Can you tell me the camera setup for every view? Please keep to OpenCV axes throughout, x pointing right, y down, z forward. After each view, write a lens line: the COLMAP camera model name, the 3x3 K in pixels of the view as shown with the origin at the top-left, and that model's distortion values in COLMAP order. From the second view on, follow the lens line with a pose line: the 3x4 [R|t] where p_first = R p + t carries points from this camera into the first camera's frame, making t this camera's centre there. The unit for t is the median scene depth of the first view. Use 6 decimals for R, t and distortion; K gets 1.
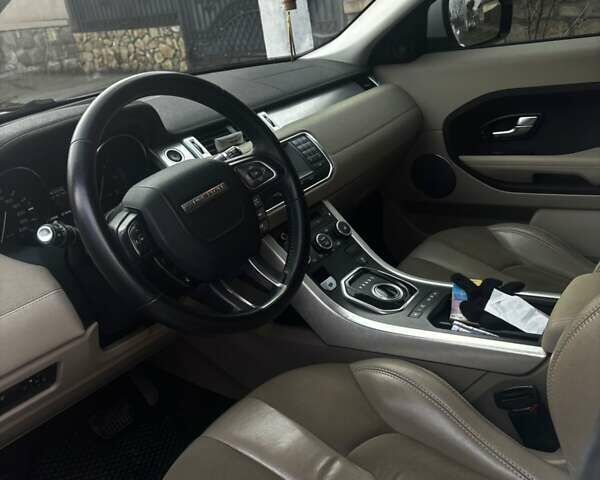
lens RADIAL K [[614.9, 0, 300.0], [0, 614.9, 240.0], [0, 0, 1]] dist [-0.020984, -0.025689]
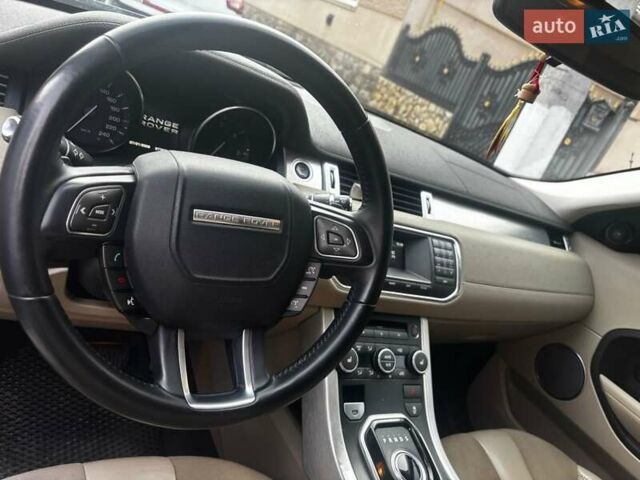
lens RADIAL K [[501.6, 0, 319.9], [0, 501.6, 228.5], [0, 0, 1]] dist [-0.009758, -0.007581]
pose [[0.762417, 0.585897, -0.274672, 0.047303], [-0.610333, 0.792133, -0.004441, -0.072074], [0.214975, 0.171027, 0.961528, 0.294115]]
